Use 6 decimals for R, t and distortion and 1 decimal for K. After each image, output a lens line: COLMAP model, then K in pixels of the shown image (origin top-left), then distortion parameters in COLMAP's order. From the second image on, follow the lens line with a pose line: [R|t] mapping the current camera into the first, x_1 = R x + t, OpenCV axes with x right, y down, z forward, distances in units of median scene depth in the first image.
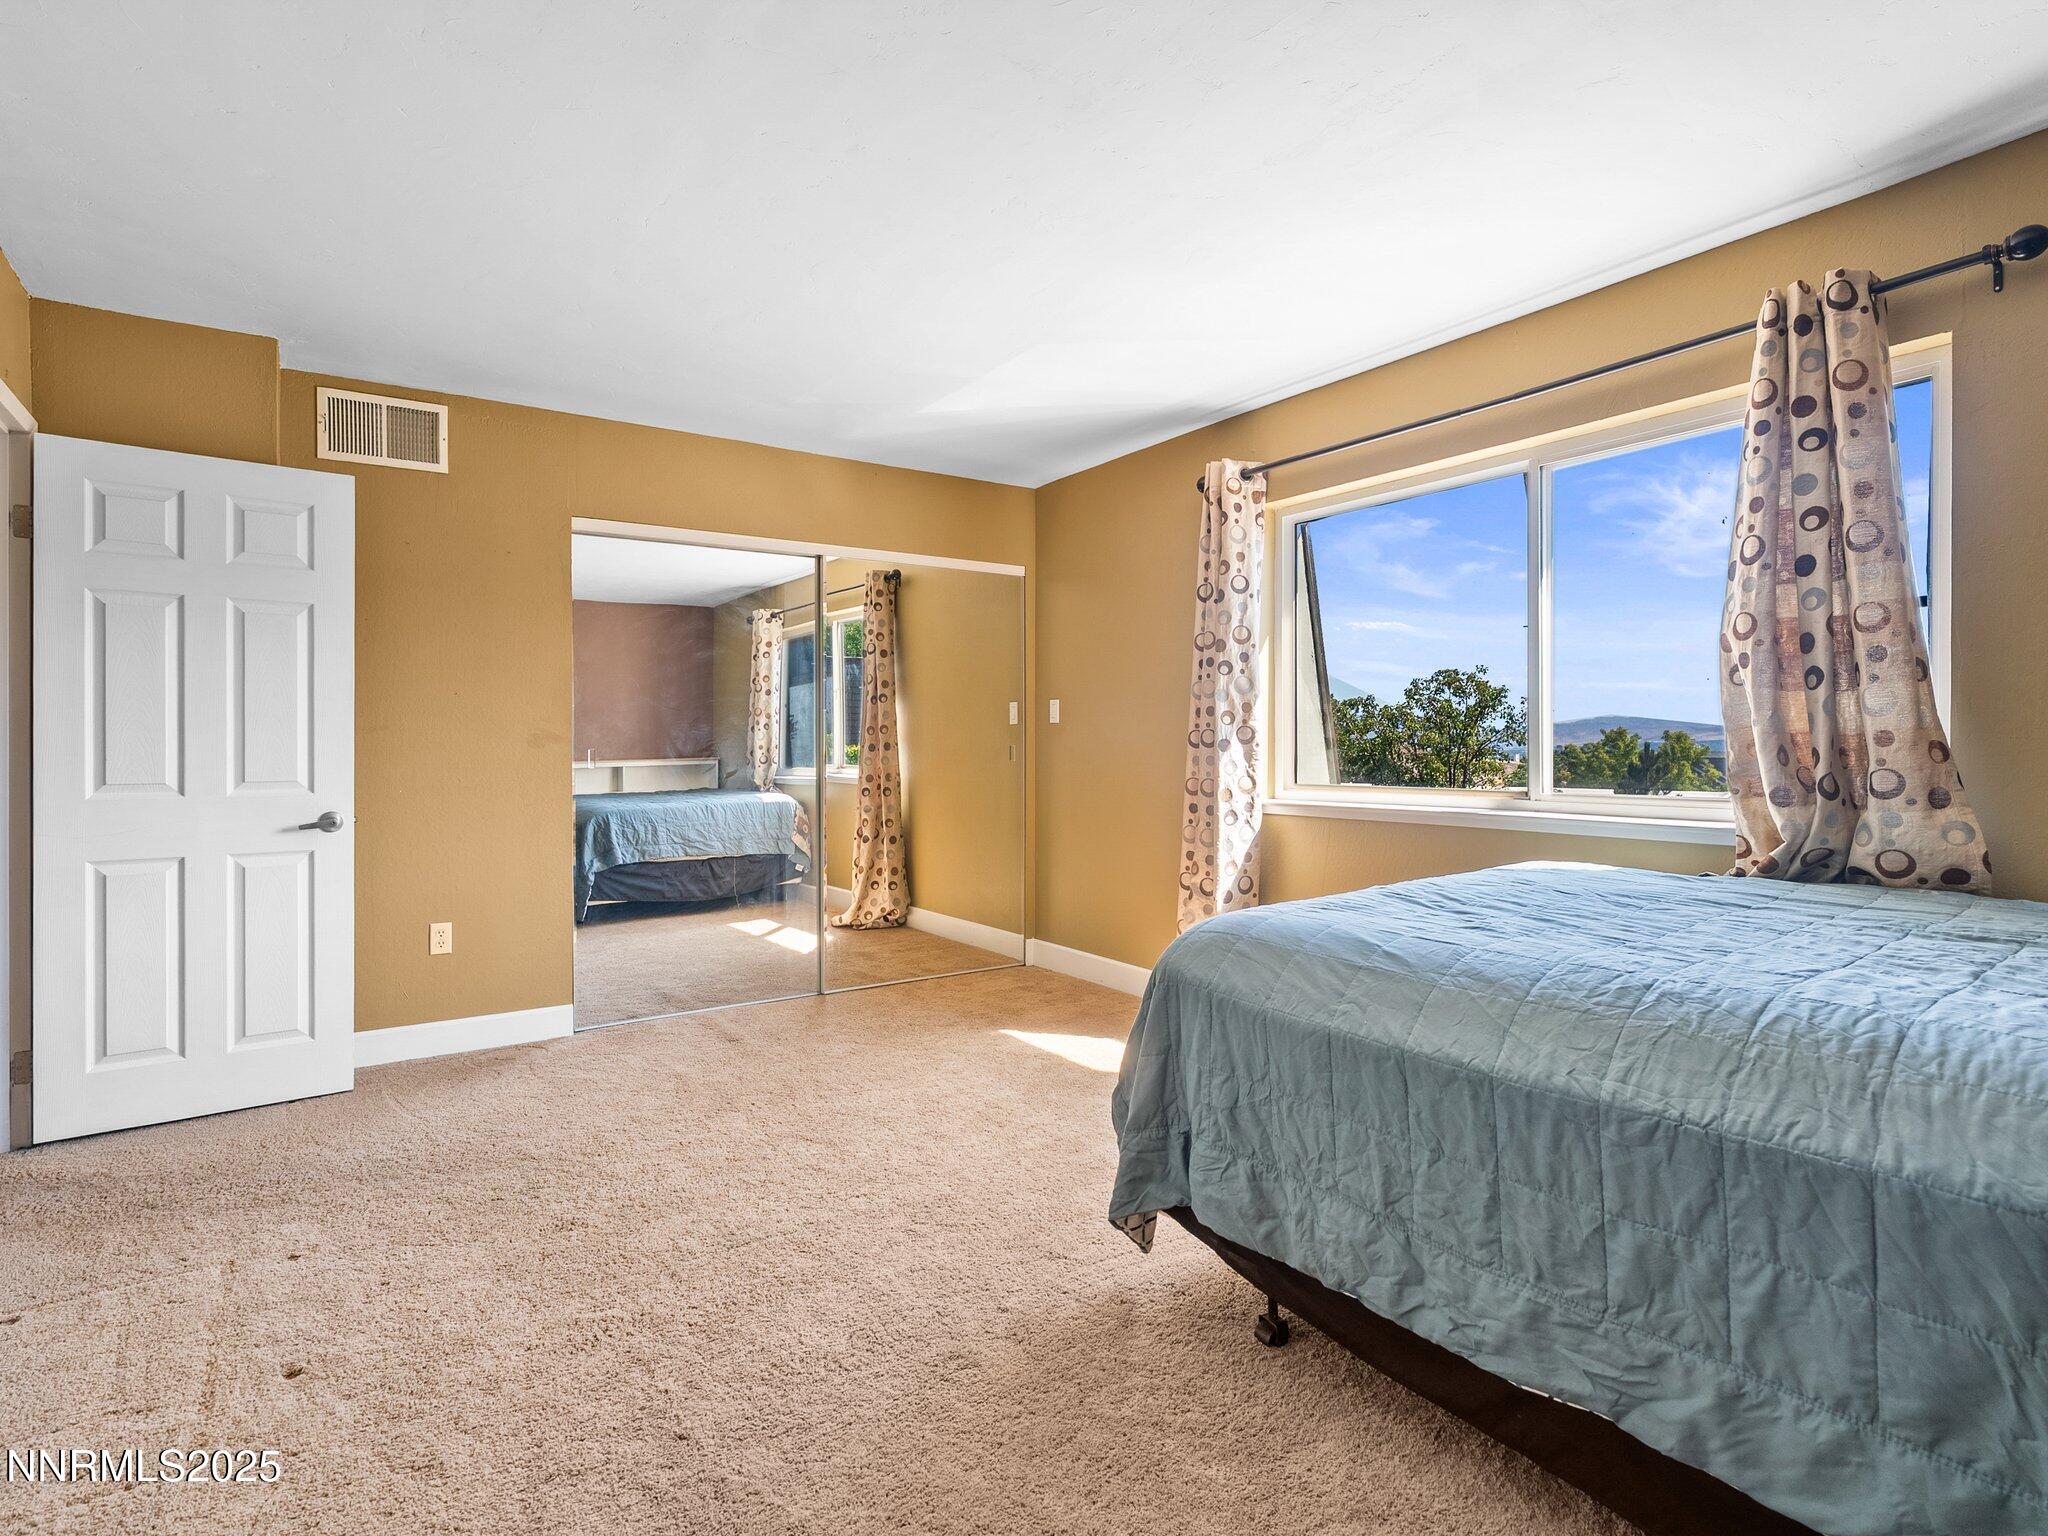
lens RADIAL K [[1034.5, 0, 1024.0], [0, 1034.5, 768.0], [0, 0, 1]] dist [-0.002293, 0.005906]
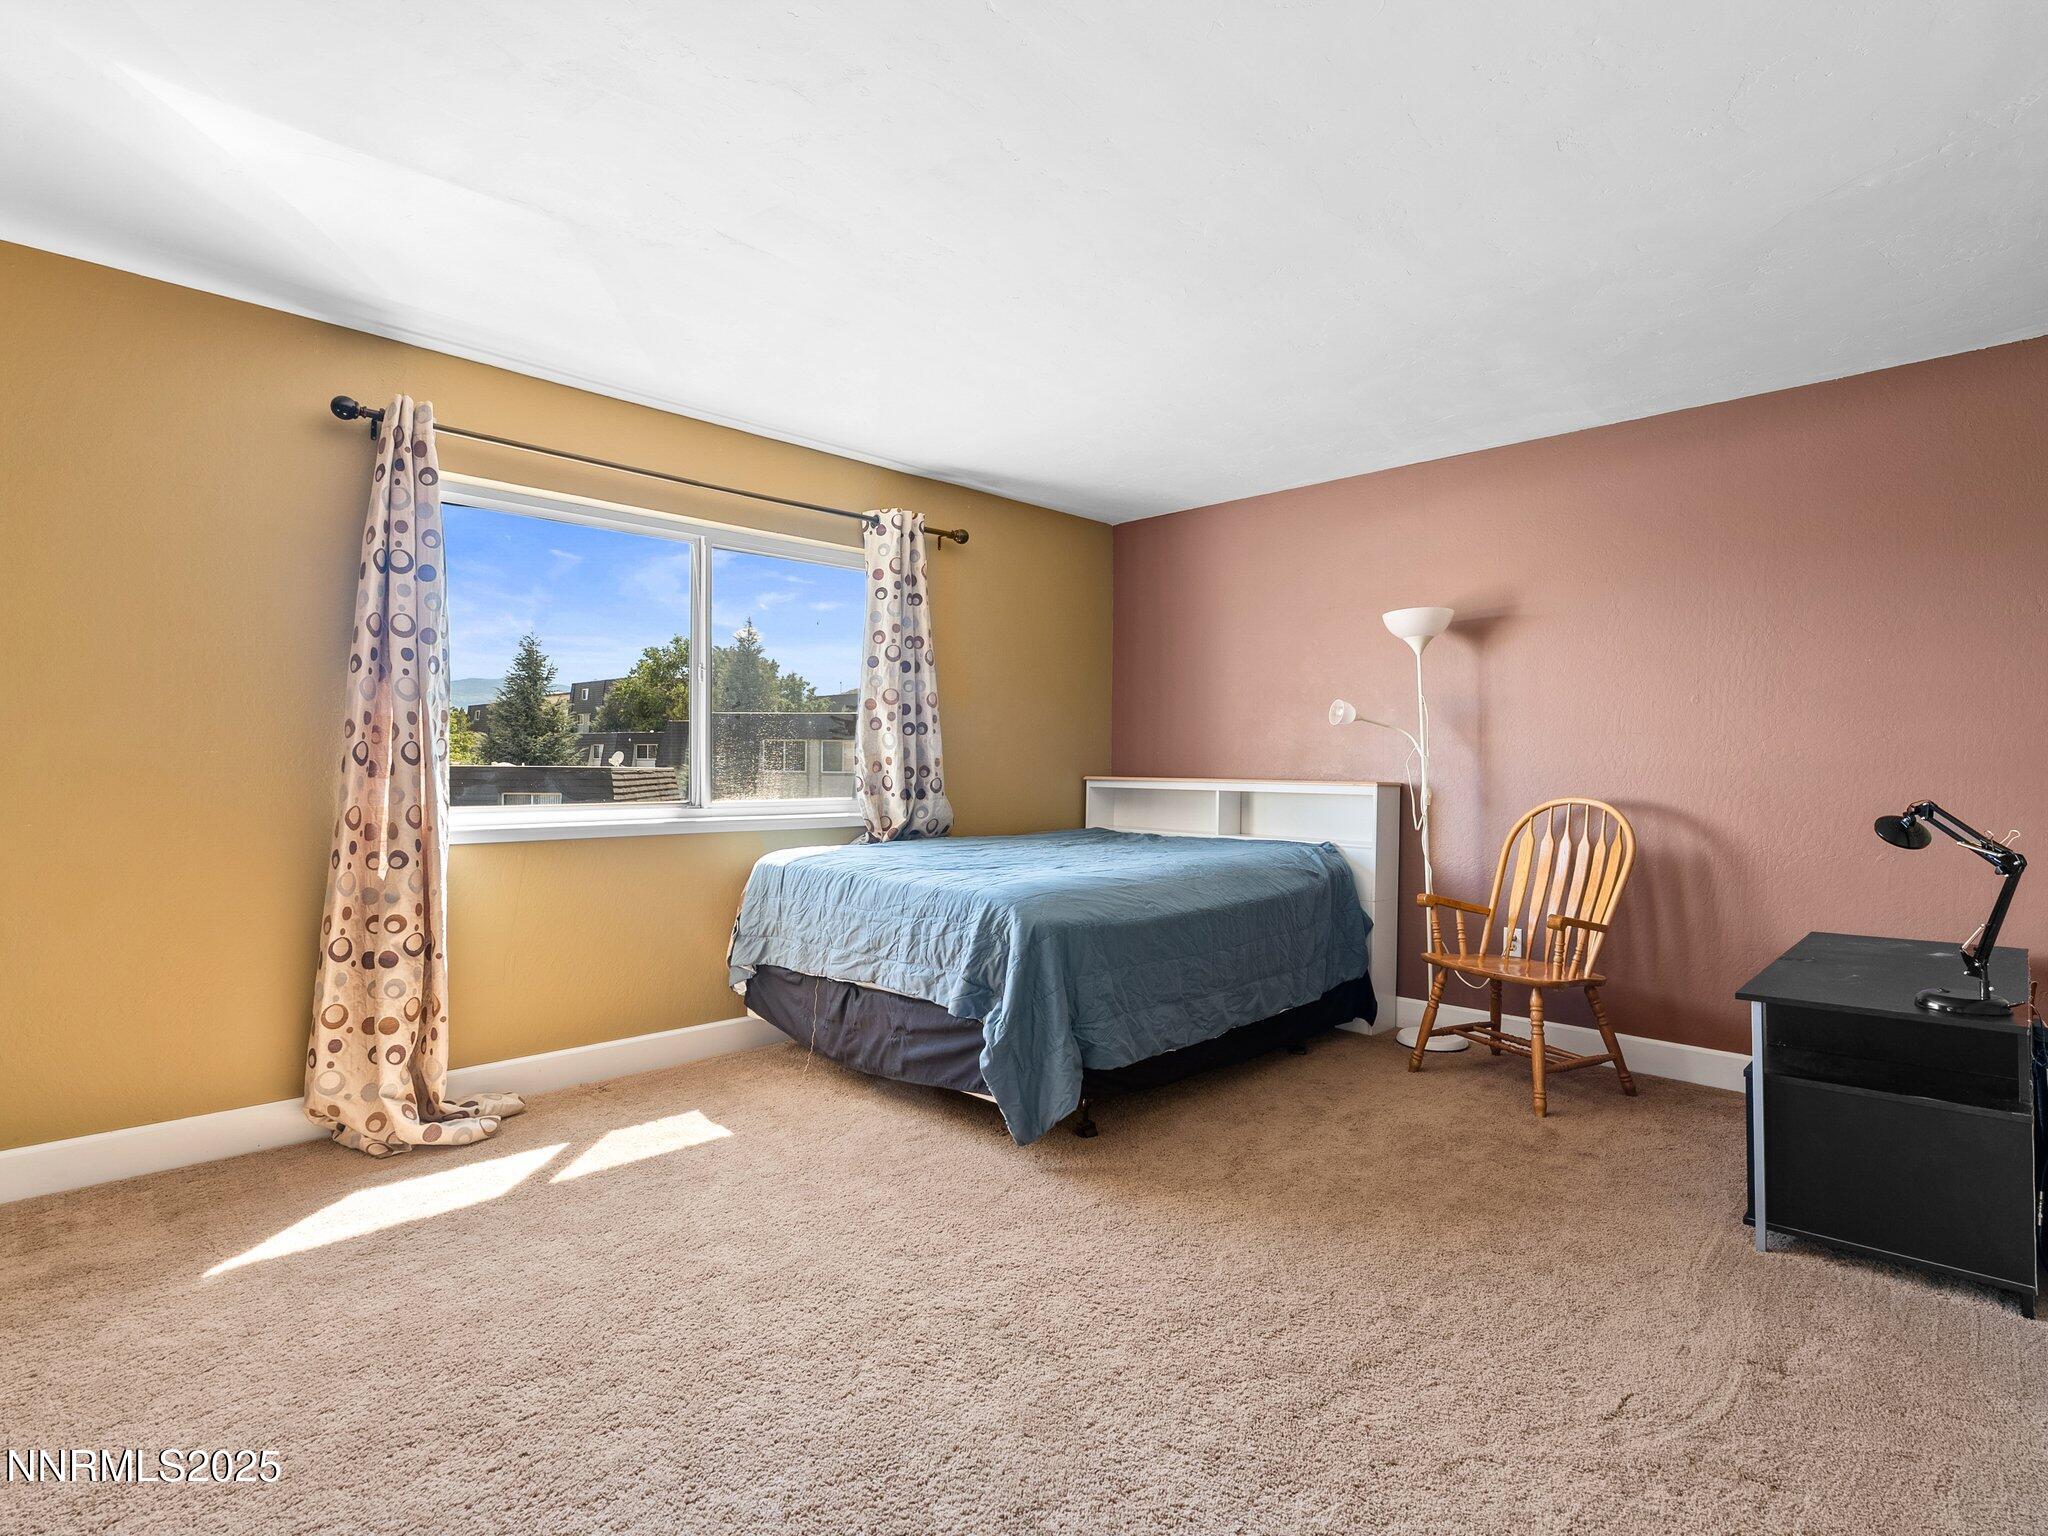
lens RADIAL K [[1034.5, 0, 1024.0], [0, 1034.5, 768.0], [0, 0, 1]] dist [-0.002293, 0.005906]
pose [[-0.166784, 0.005382, 0.985979, -1.081969], [0.022393, 0.999748, -0.001669, -0.008936], [-0.985739, 0.021801, -0.166863, 1.109034]]
